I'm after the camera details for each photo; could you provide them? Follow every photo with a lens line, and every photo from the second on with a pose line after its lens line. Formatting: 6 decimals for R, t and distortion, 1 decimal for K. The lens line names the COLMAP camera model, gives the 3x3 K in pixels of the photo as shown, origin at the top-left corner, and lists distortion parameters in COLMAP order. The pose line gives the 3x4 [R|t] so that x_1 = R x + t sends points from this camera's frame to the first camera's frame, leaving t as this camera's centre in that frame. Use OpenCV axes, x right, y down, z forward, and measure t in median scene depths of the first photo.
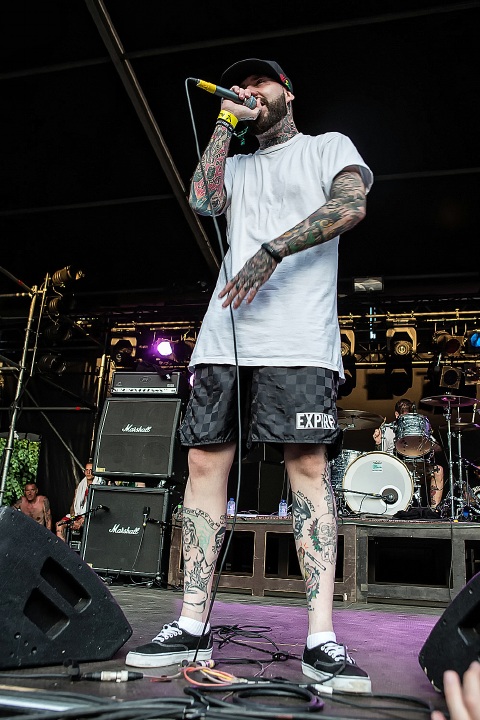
lens RADIAL K [[635.4, 0, 239.5], [0, 635.4, 357.7], [0, 0, 1]] dist [-0.092401, 0.149722]
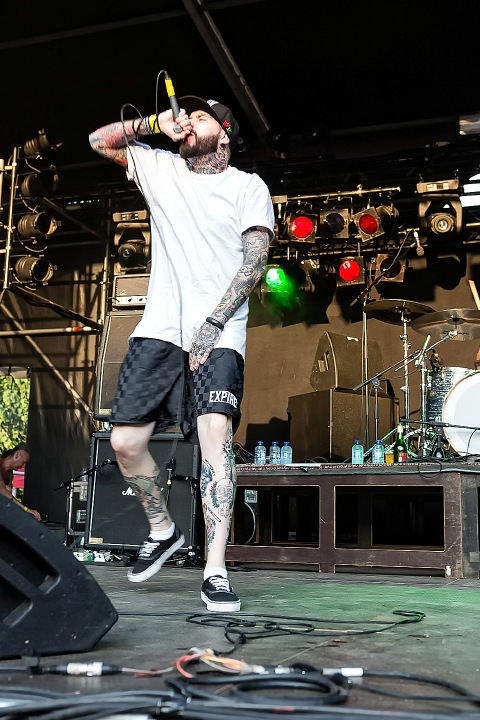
lens RADIAL K [[909.5, 0, 238.4], [0, 909.5, 354.6], [0, 0, 1]] dist [-0.014941, 0.052303]
pose [[0.994746, -0.050654, -0.088958, 0.027868], [0.060937, 0.991266, 0.116959, -0.000876], [0.082257, -0.121765, 0.989145, -0.015680]]
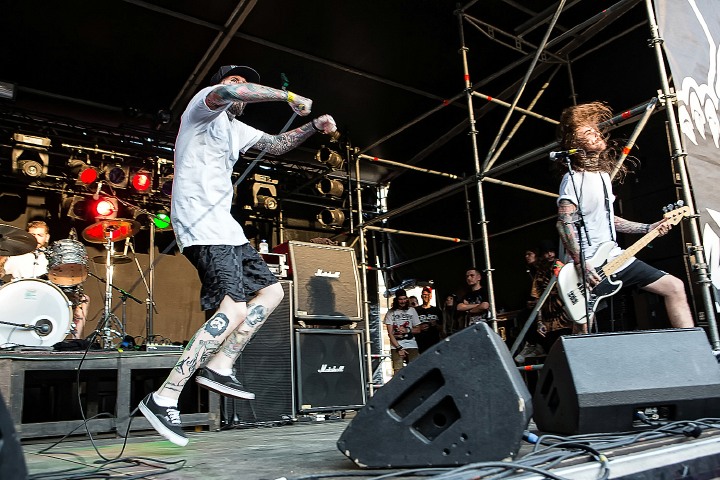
lens RADIAL K [[635.4, 0, 360.5], [0, 635.4, 239.4], [0, 0, 1]] dist [-0.092401, 0.149722]
pose [[0.633260, 0.097200, 0.767811, -0.162077], [-0.144322, 0.989511, -0.006235, 0.029636], [-0.760364, -0.106864, 0.640646, 0.072390]]
